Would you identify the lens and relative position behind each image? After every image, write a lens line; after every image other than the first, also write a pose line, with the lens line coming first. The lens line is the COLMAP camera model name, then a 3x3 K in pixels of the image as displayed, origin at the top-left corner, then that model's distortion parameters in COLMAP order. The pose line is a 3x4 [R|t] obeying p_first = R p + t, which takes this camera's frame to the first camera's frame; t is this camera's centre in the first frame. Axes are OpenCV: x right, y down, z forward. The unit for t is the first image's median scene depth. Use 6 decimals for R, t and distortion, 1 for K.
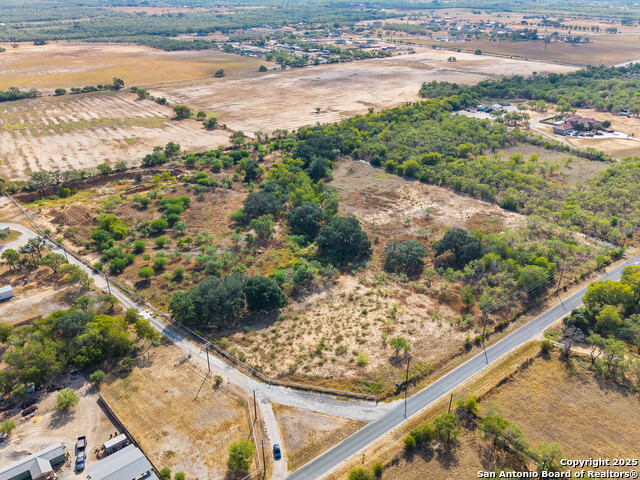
lens RADIAL K [[537.7, 0, 315.9], [0, 537.7, 240.8], [0, 0, 1]] dist [0.057262, -0.099240]
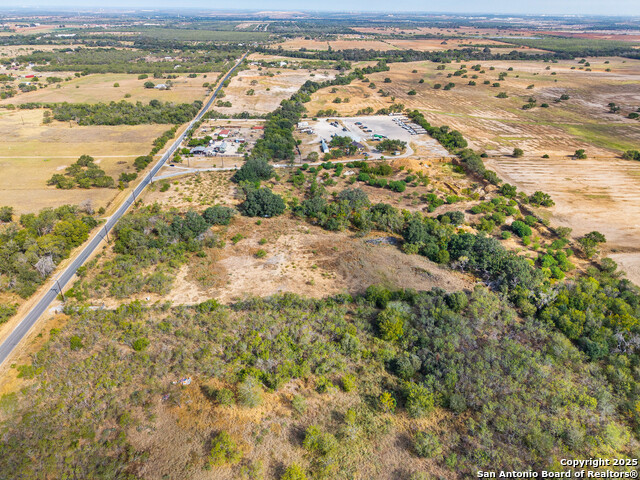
lens RADIAL K [[418.3, 0, 330.9], [0, 418.3, 263.1], [0, 0, 1]] dist [0.014660, -0.003967]
pose [[-0.553373, 0.417518, -0.720734, 0.818920], [-0.377162, 0.645900, 0.663748, -0.703929], [0.742649, 0.639134, -0.199952, 1.472325]]
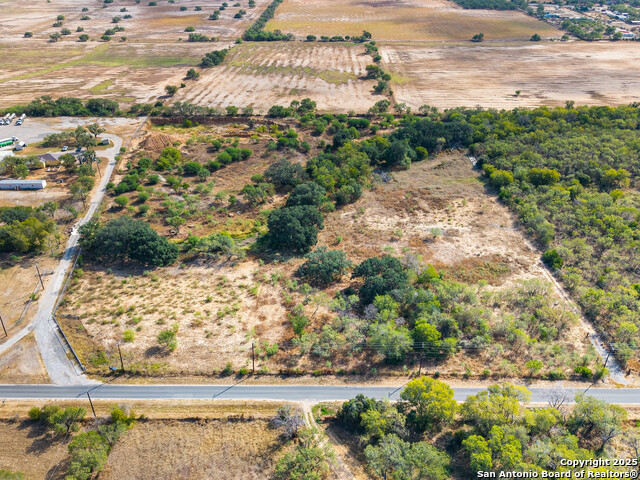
lens RADIAL K [[537.7, 0, 315.9], [0, 537.7, 240.8], [0, 0, 1]] dist [0.057262, -0.099240]
pose [[0.778778, 0.315399, -0.542244, 0.603717], [-0.274115, 0.948616, 0.158079, -0.142609], [0.564240, 0.025528, 0.825216, 0.259426]]
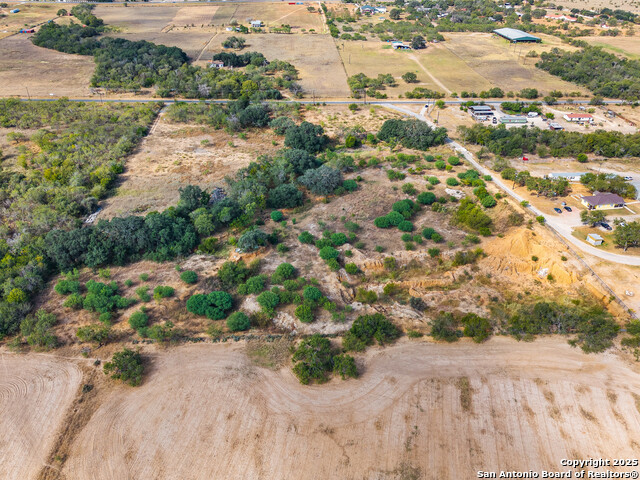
lens RADIAL K [[502.3, 0, 298.1], [0, 502.3, 239.5], [0, 0, 1]] dist [0.046221, -0.076424]
pose [[-0.790880, -0.326128, 0.517831, -0.669595], [0.256842, 0.591149, 0.764575, -0.823333], [-0.555465, 0.737688, -0.383764, 1.700716]]
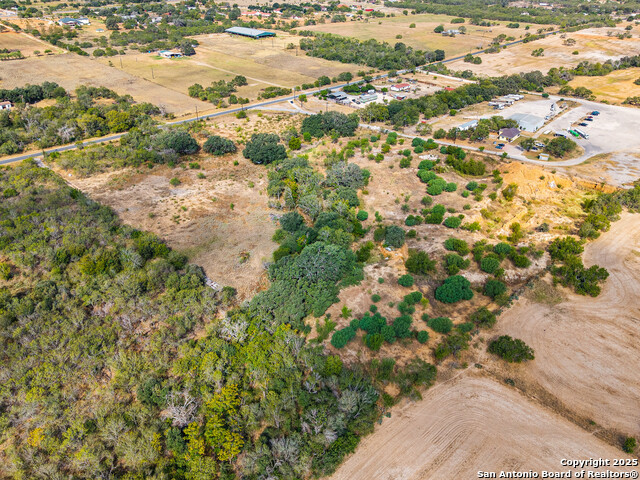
lens RADIAL K [[537.7, 0, 315.9], [0, 537.7, 240.8], [0, 0, 1]] dist [0.057262, -0.099240]
pose [[-0.995143, 0.032567, -0.092898, 0.057264], [-0.057244, 0.576291, 0.815237, -0.943774], [0.080086, 0.816595, -0.571628, 1.951698]]
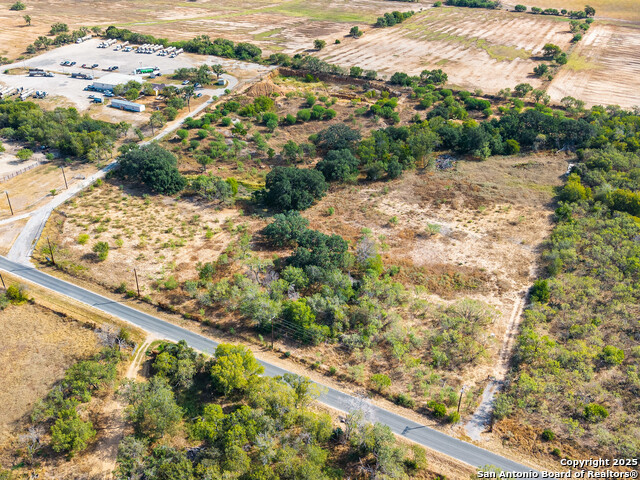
lens RADIAL K [[570.2, 0, 320.0], [0, 570.2, 240.0], [0, 0, 1]] dist [0.061099, -0.126324]
pose [[0.399256, 0.491312, -0.774085, 0.878864], [-0.405588, 0.851837, 0.331468, -0.275055], [0.822249, 0.181619, 0.539371, 0.541065]]
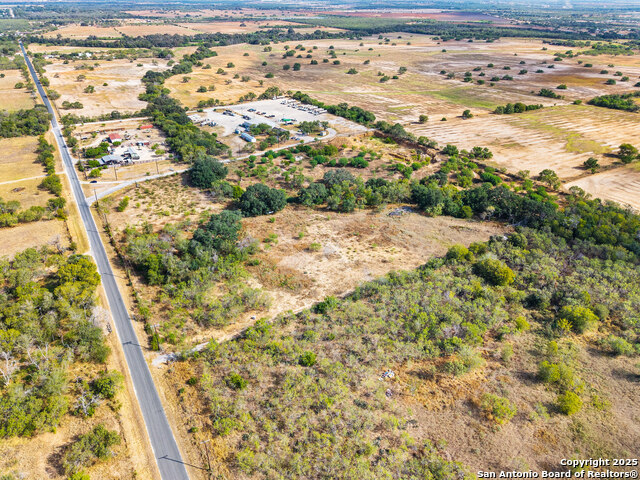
lens RADIAL K [[449.9, 0, 329.3], [0, 449.9, 239.8], [0, 0, 1]] dist [0.036609, -0.050827]
pose [[-0.120216, 0.466280, -0.876431, 1.037637], [-0.439456, 0.766630, 0.468142, -0.515241], [0.890183, 0.441431, 0.112748, 1.084191]]
